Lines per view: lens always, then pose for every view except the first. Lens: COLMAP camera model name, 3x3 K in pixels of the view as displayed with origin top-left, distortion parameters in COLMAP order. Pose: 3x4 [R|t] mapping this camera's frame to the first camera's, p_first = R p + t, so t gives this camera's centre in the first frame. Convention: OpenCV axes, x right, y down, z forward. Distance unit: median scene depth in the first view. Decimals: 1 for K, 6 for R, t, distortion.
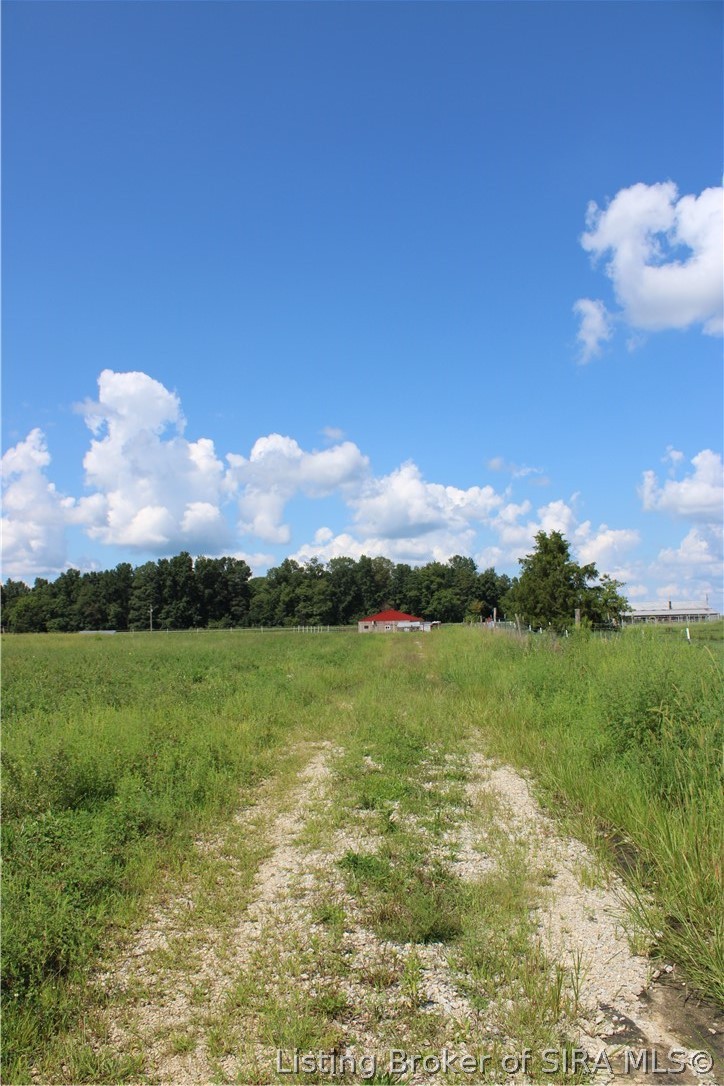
lens RADIAL K [[902.9, 0, 362.0], [0, 902.9, 543.0], [0, 0, 1]] dist [-0.170955, 0.147220]
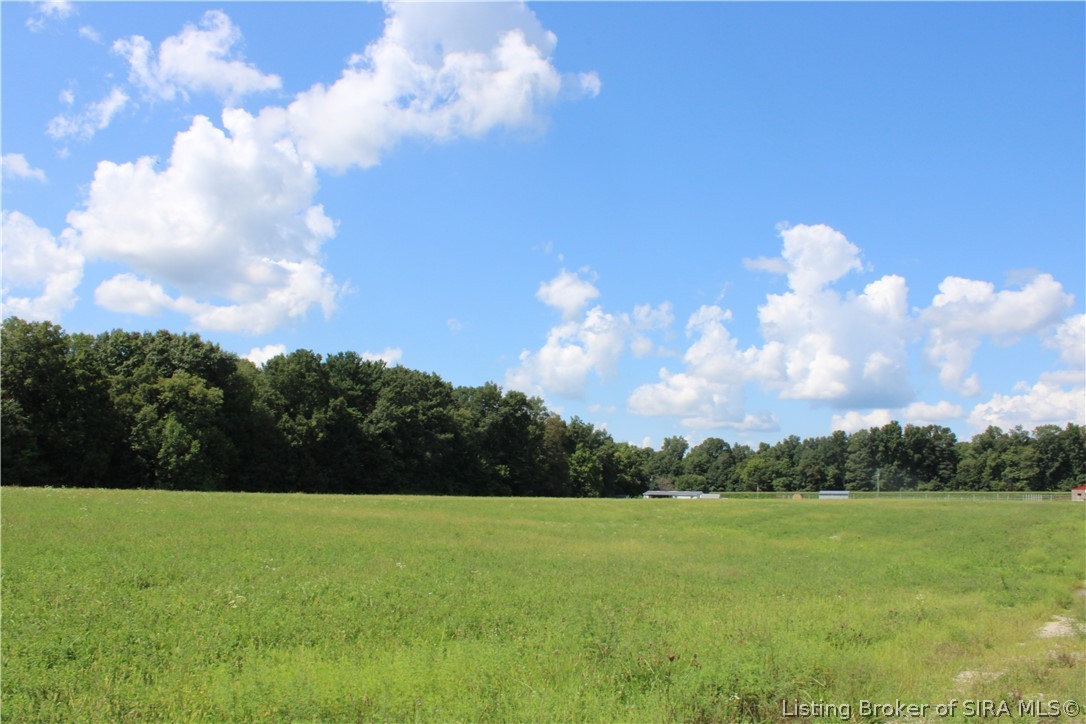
lens RADIAL K [[902.9, 0, 543.0], [0, 902.9, 362.0], [0, 0, 1]] dist [-0.170955, 0.147220]
pose [[0.855354, -0.030616, -0.517138, -0.001783], [0.008491, 0.998947, -0.045097, -0.017356], [0.517974, 0.034183, 0.854713, -0.172815]]
